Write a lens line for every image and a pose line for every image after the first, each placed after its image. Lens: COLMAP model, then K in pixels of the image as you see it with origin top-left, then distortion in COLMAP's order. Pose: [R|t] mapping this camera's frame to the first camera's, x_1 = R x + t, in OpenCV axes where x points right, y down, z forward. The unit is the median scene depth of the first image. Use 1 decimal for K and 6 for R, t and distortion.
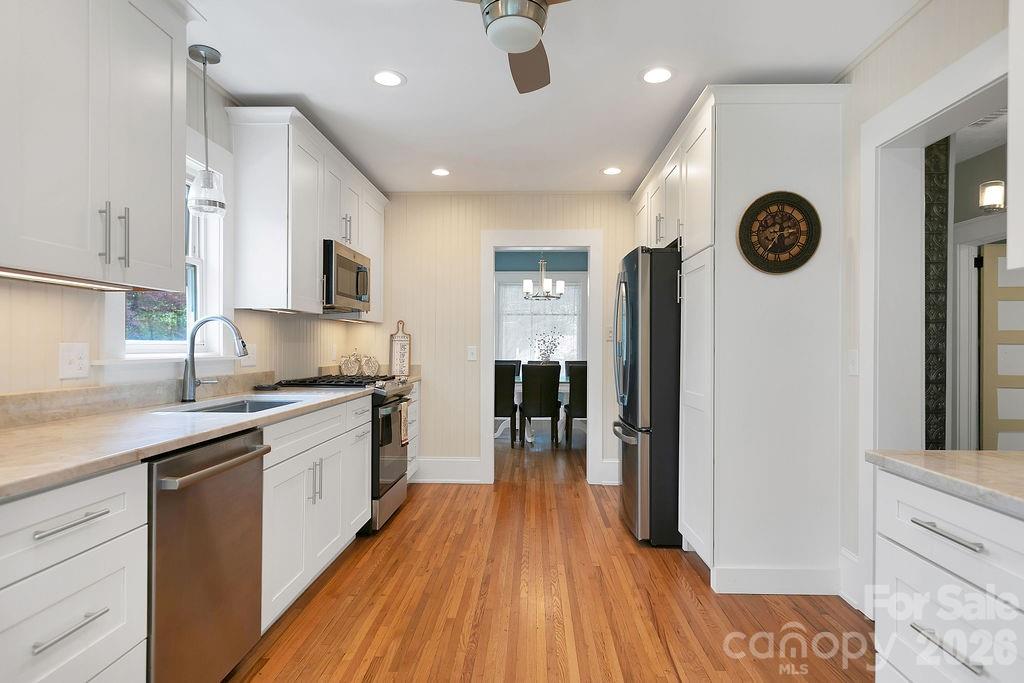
lens RADIAL K [[557.9, 0, 512.2], [0, 557.9, 344.9], [0, 0, 1]] dist [-0.008841, -0.002737]
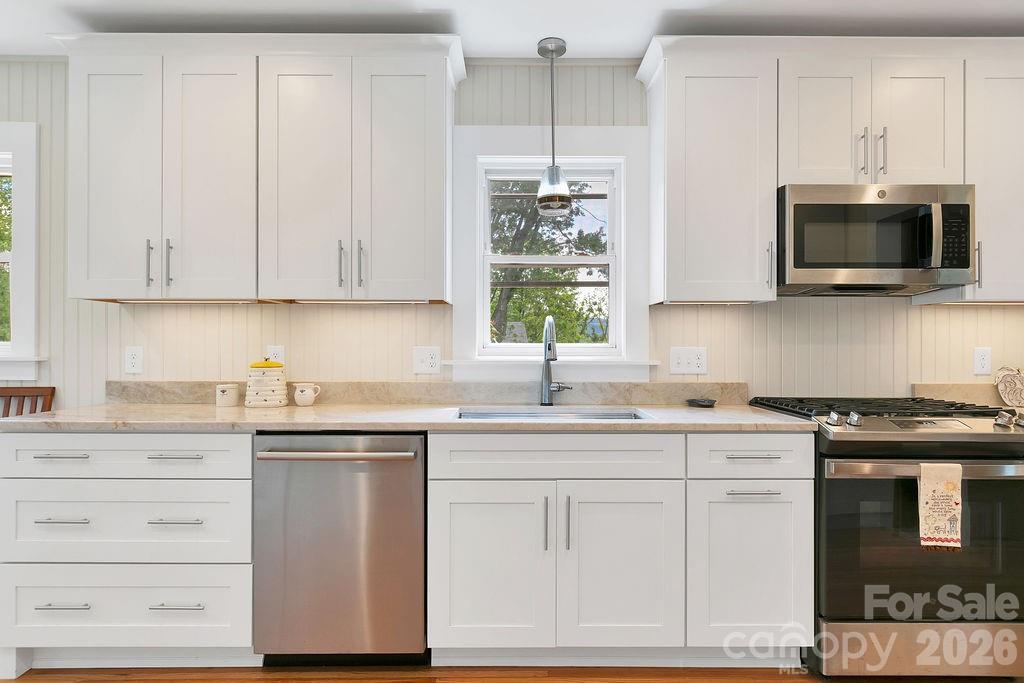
lens RADIAL K [[559.9, 0, 513.8], [0, 559.9, 344.3], [0, 0, 1]] dist [-0.015499, 0.001158]
pose [[0.029553, -0.011127, -0.999501, 0.314225], [0.001325, 0.999938, -0.011092, 0.003411], [0.999562, -0.000996, 0.029565, 0.682873]]
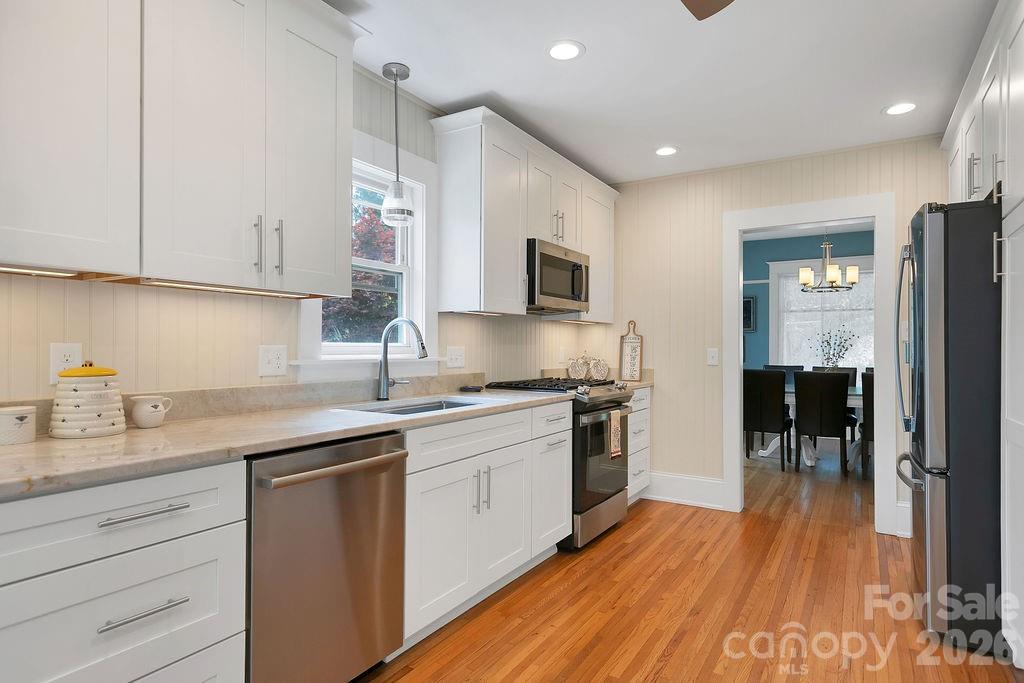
lens RADIAL K [[555.9, 0, 506.7], [0, 555.9, 344.2], [0, 0, 1]] dist [-0.008031, -0.001662]
pose [[0.865130, -0.001812, -0.501544, 0.118836], [-0.000912, 0.999986, -0.005185, 0.000380], [0.501546, 0.004943, 0.865117, 0.146383]]
